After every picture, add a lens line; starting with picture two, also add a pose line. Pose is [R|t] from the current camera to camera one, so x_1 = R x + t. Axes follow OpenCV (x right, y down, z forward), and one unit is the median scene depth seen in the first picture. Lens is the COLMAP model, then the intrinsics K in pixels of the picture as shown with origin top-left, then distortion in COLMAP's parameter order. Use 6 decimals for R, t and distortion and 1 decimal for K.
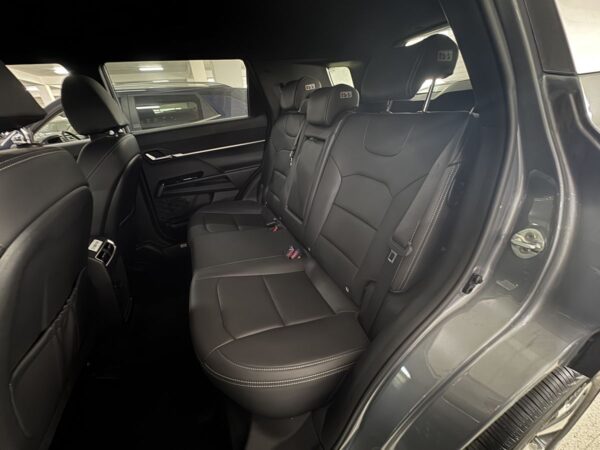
lens RADIAL K [[240.8, 0, 300.0], [0, 240.8, 225.0], [0, 0, 1]] dist [-0.002794, -0.000359]
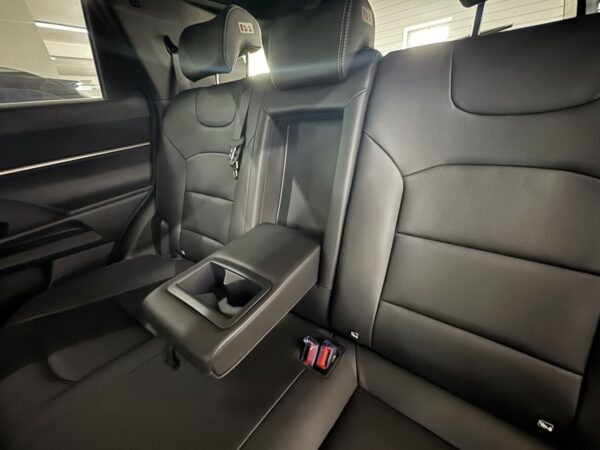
lens RADIAL K [[240.8, 0, 300.0], [0, 240.8, 225.0], [0, 0, 1]] dist [-0.002794, -0.000359]
pose [[0.861357, -0.219364, 0.458196, -0.148725], [0.244145, 0.969724, 0.005297, -0.092470], [-0.445486, 0.107304, 0.888835, 0.391190]]
